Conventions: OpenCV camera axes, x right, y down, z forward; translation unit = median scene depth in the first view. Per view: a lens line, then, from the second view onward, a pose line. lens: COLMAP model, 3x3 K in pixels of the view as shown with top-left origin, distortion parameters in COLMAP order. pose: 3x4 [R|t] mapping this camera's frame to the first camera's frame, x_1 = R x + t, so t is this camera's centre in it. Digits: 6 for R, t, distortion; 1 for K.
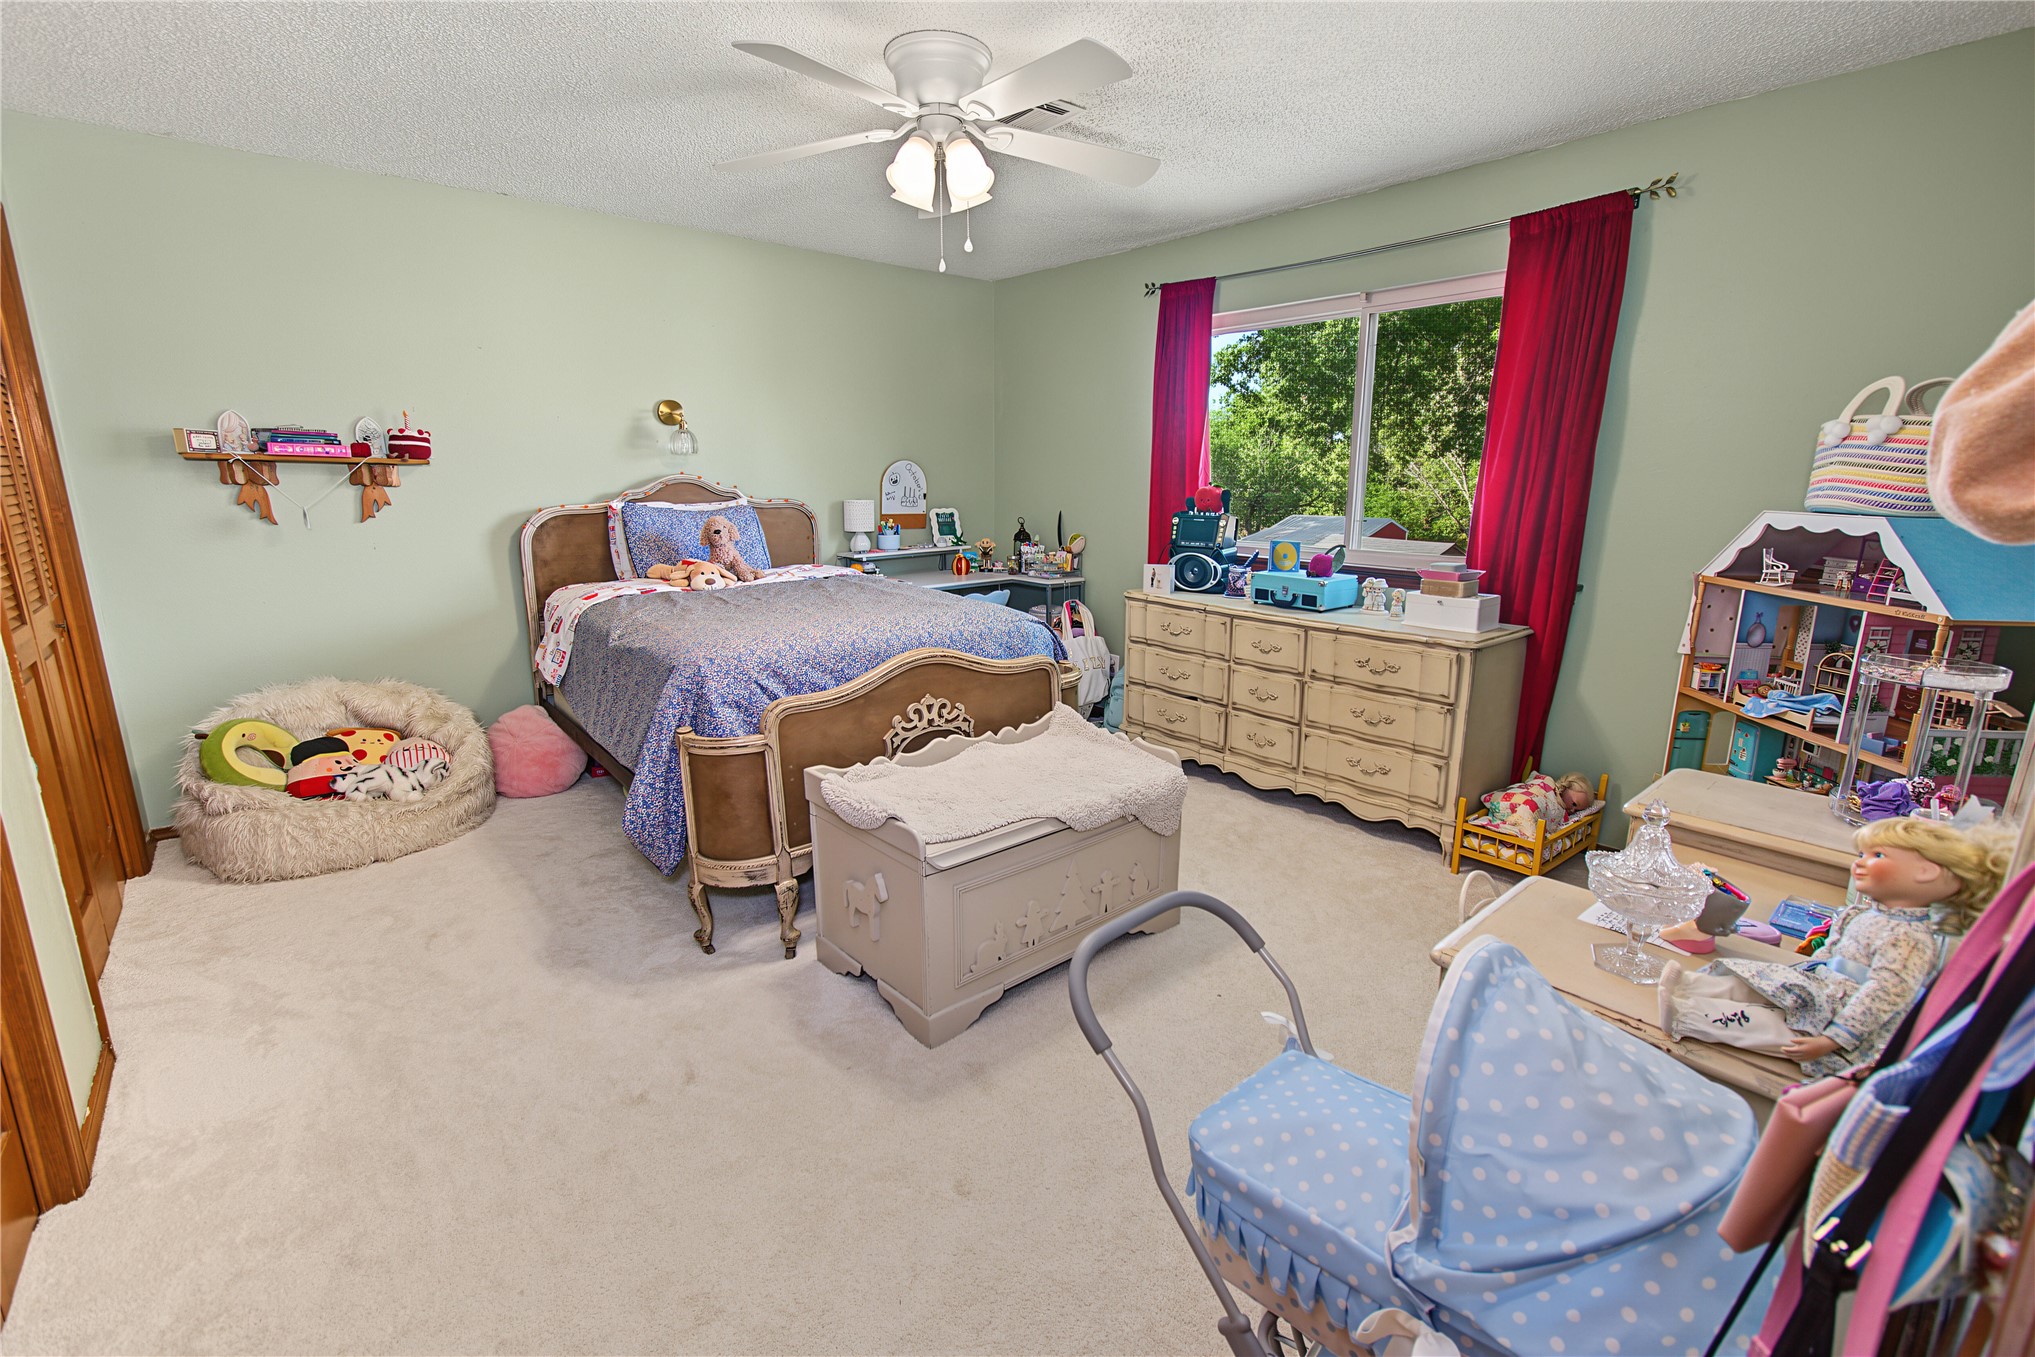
lens RADIAL K [[904.7, 0, 1020.4], [0, 904.7, 669.8], [0, 0, 1]] dist [0.000785, 0.000550]
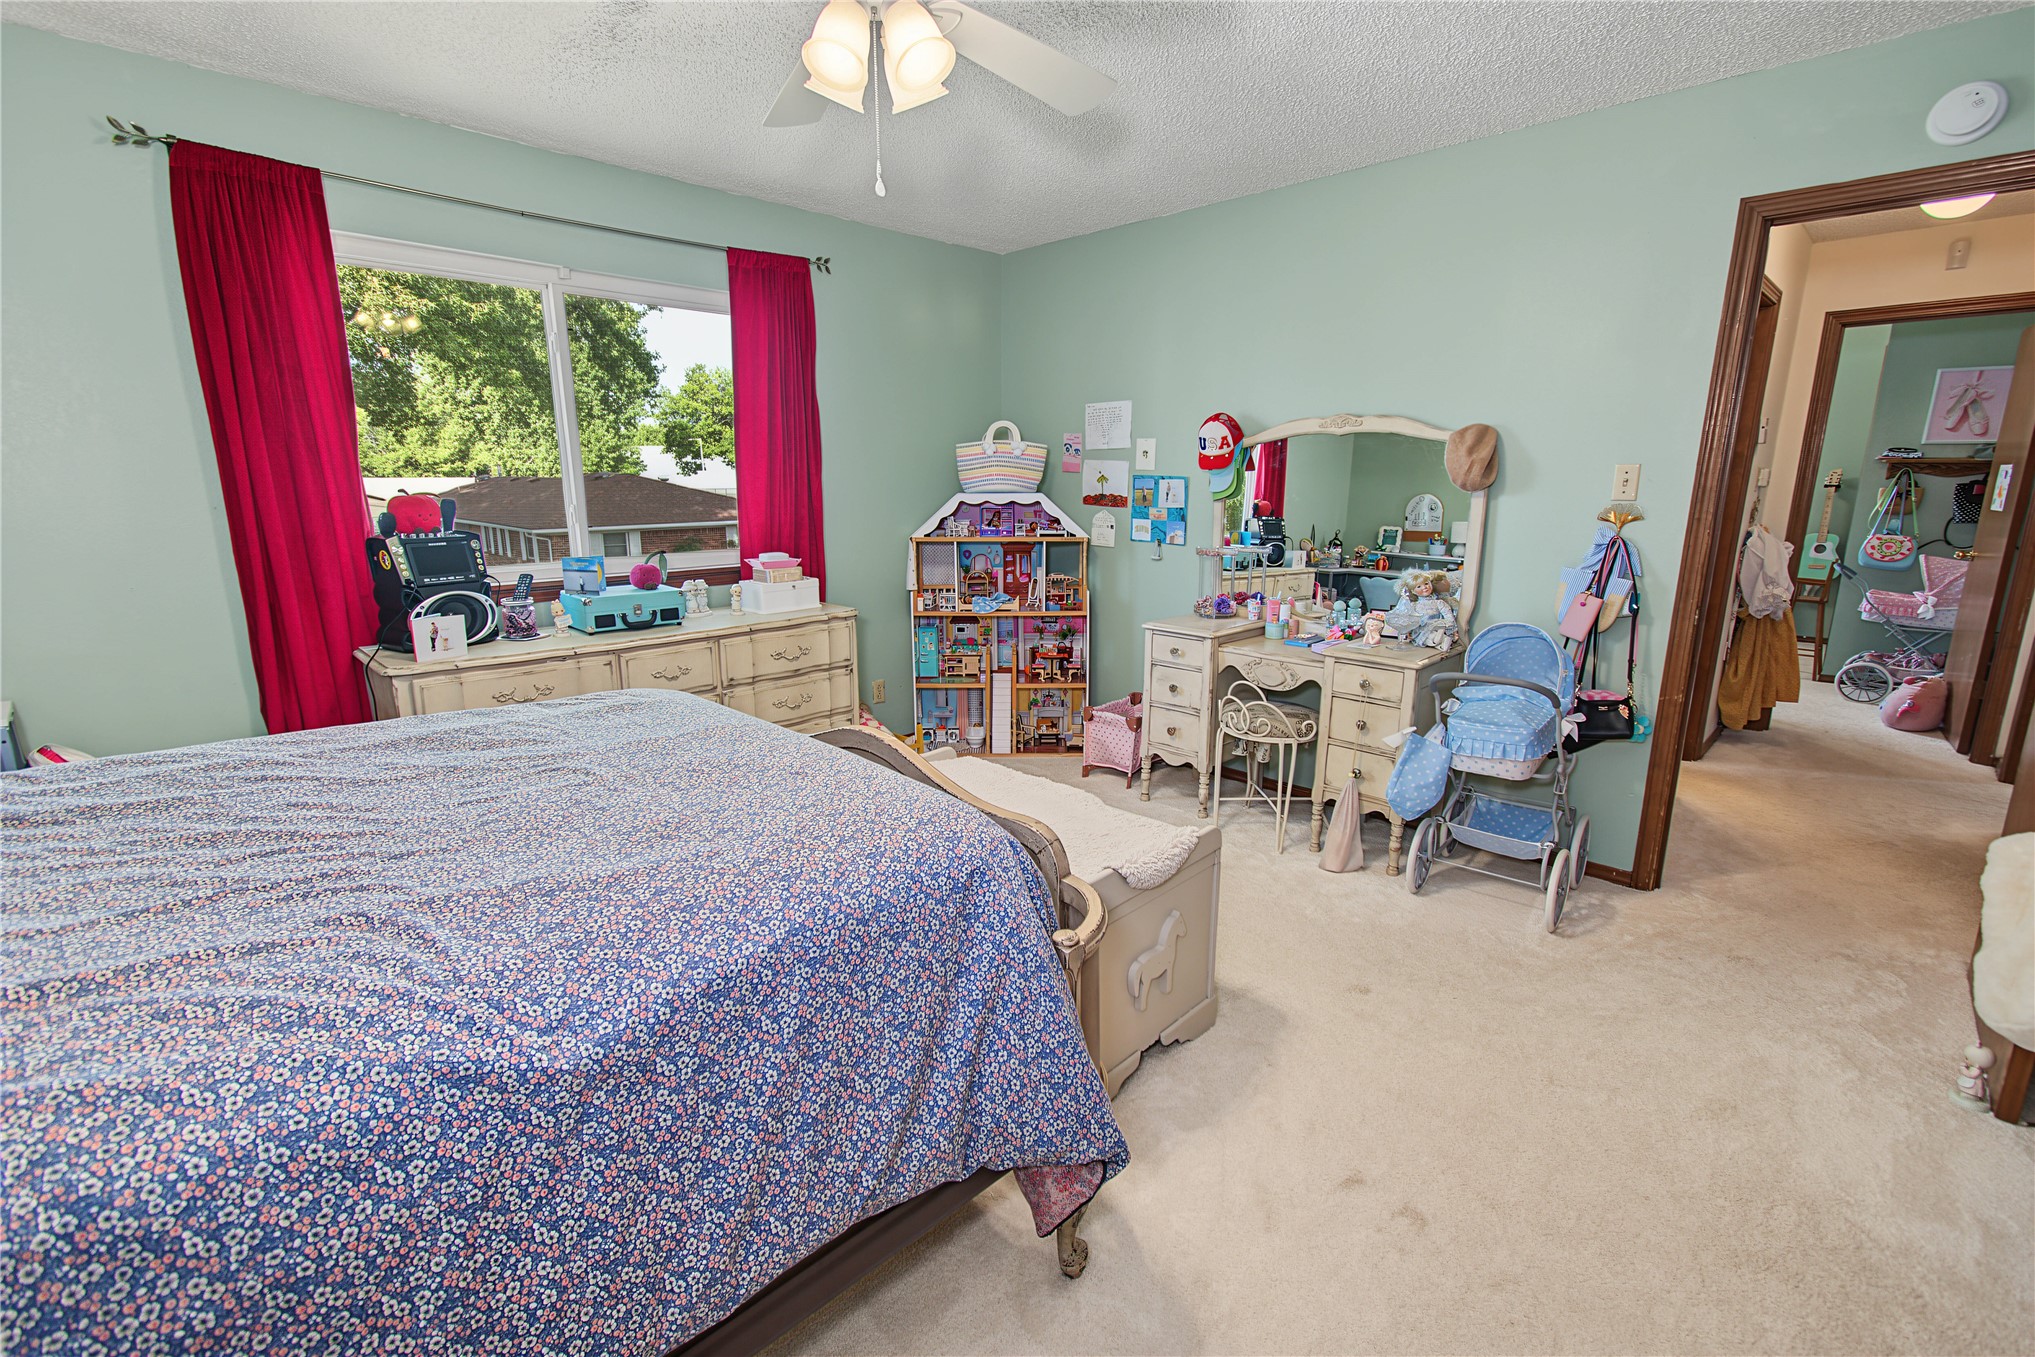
lens RADIAL K [[904.7, 0, 1020.4], [0, 904.7, 669.8], [0, 0, 1]] dist [0.000785, 0.000550]
pose [[-0.096581, -0.218506, 0.971044, -0.612192], [0.215017, 0.947988, 0.234704, -0.161637], [-0.971823, 0.231459, -0.044575, 0.712524]]
